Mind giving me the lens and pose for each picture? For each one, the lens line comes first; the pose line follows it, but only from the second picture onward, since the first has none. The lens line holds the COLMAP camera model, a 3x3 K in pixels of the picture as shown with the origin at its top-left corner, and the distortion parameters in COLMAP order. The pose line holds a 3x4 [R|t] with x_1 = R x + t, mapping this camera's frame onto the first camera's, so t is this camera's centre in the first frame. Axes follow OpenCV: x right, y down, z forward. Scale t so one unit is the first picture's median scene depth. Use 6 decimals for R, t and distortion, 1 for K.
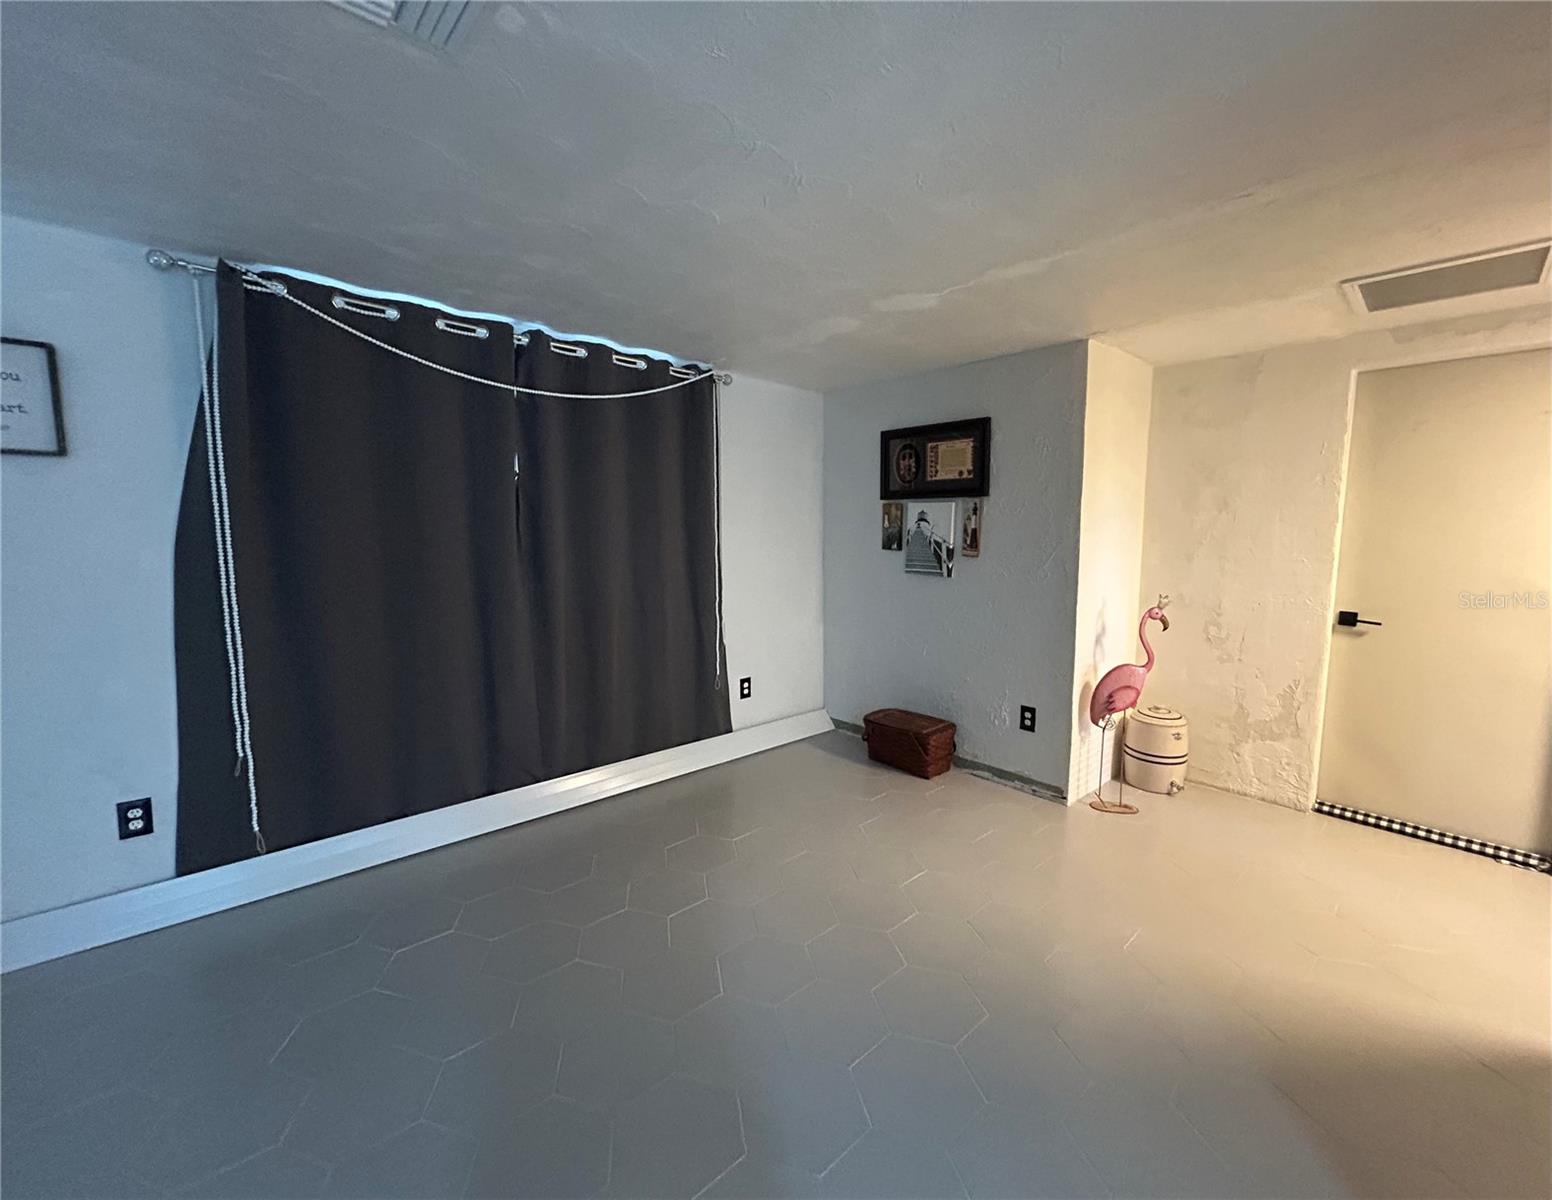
lens RADIAL K [[657.0, 0, 781.5], [0, 657.0, 600.3], [0, 0, 1]] dist [0.001419, 0.000185]
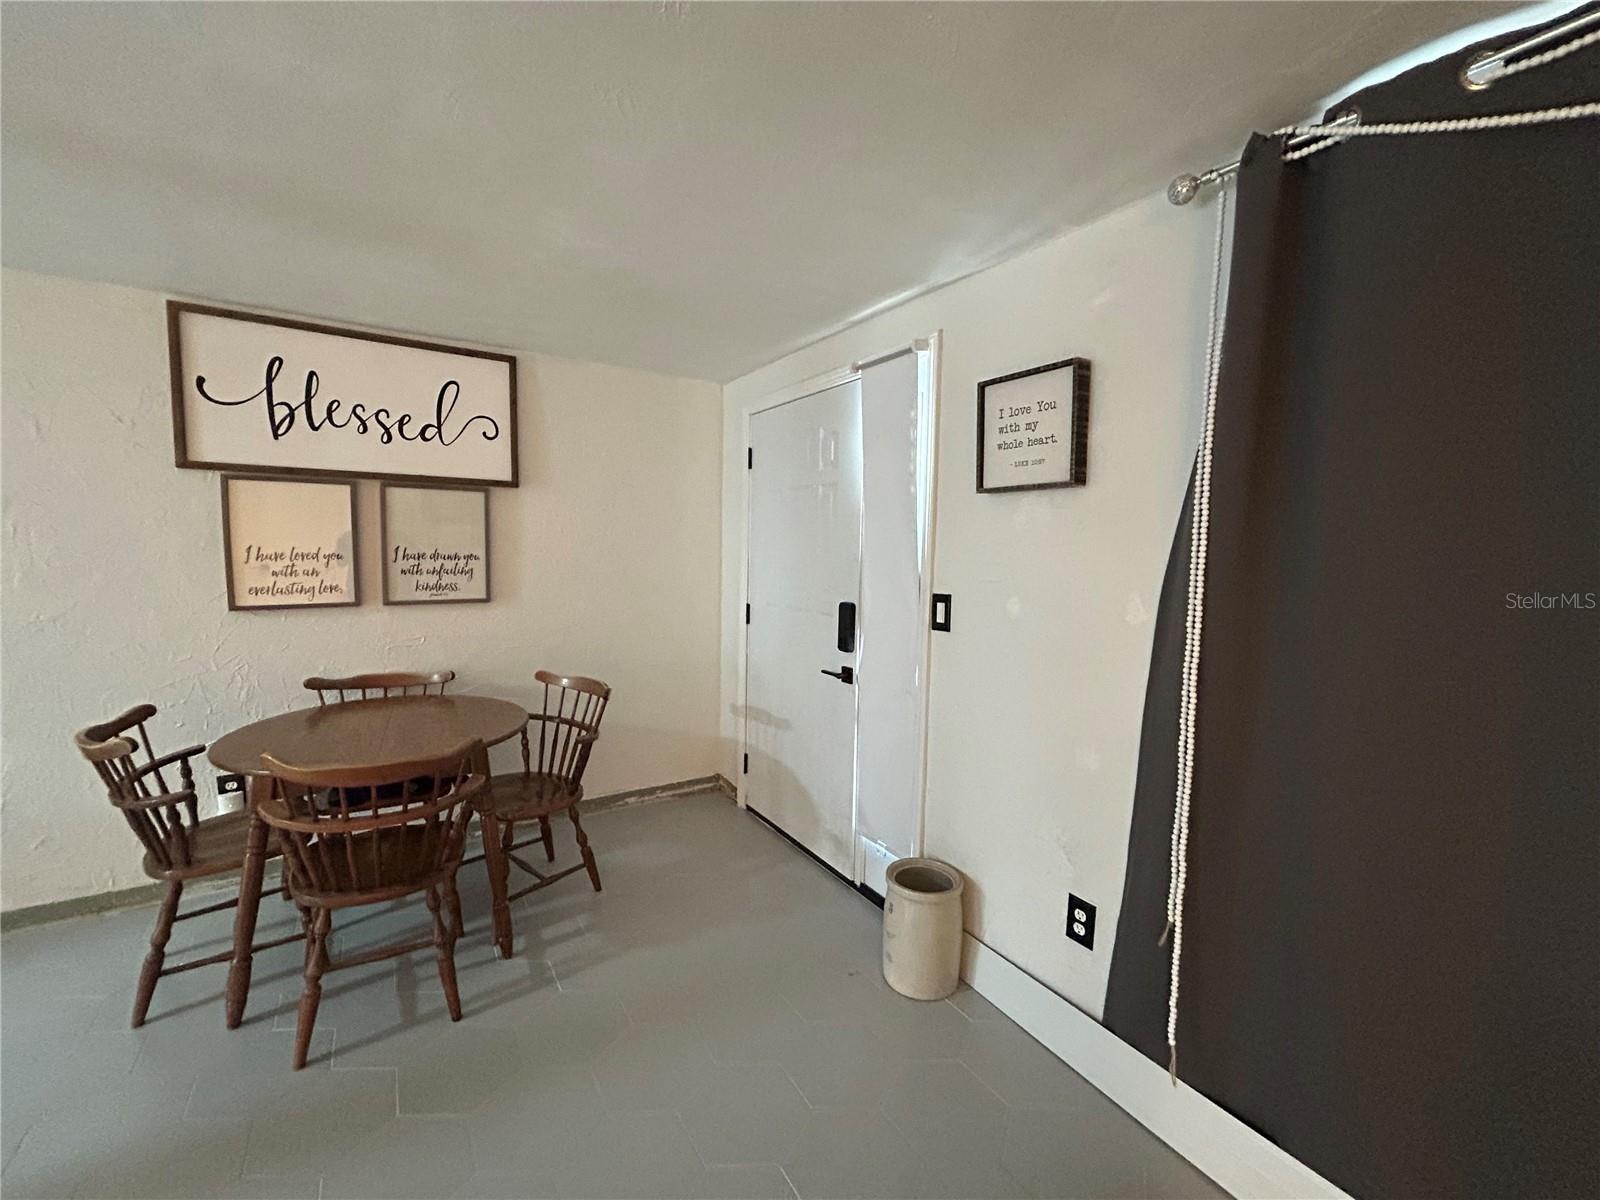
lens RADIAL K [[644.7, 0, 803.6], [0, 644.7, 596.8], [0, 0, 1]] dist [-0.000064, -0.000168]
pose [[-0.154762, 0.073114, -0.985243, -0.165354], [-0.123025, 0.988069, 0.092648, -0.097436], [0.980262, 0.135548, -0.143921, 0.711409]]
